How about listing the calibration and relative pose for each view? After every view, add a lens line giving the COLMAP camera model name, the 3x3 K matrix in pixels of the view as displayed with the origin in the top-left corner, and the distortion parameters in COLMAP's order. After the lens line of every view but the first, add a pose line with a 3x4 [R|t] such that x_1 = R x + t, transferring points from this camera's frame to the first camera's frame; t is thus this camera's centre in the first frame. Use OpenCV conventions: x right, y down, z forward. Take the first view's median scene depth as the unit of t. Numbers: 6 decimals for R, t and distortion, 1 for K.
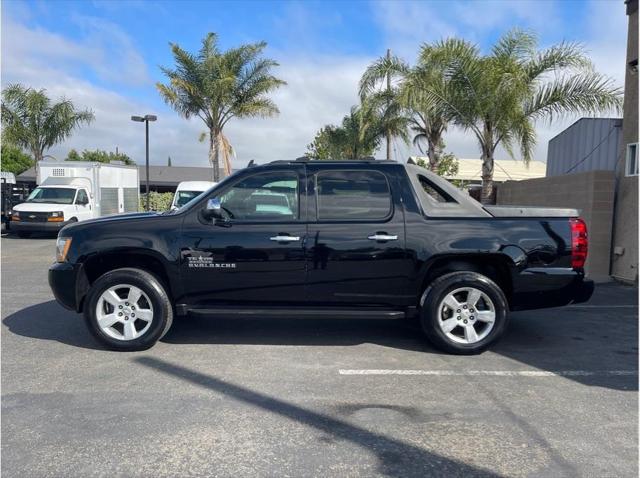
lens RADIAL K [[481.8, 0, 317.0], [0, 481.8, 255.5], [0, 0, 1]] dist [0.047179, -0.064370]
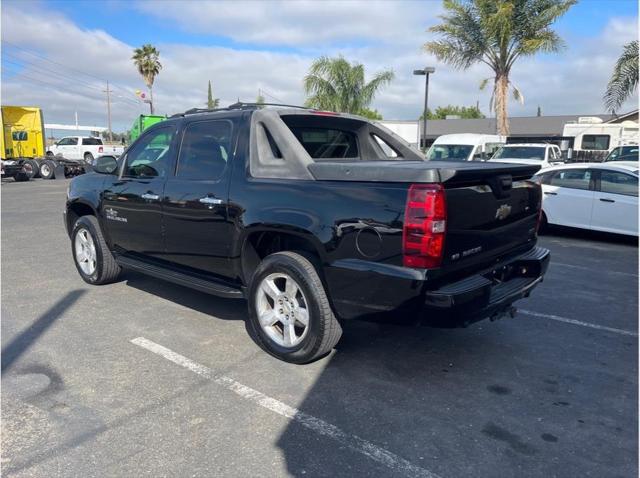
lens RADIAL K [[481.8, 0, 328.6], [0, 481.8, 249.3], [0, 0, 1]] dist [0.047179, -0.064370]
pose [[0.755068, 0.117902, -0.644959, 0.913102], [-0.064962, 0.992311, 0.105348, -0.059944], [0.652421, -0.037647, 0.756921, 0.516494]]
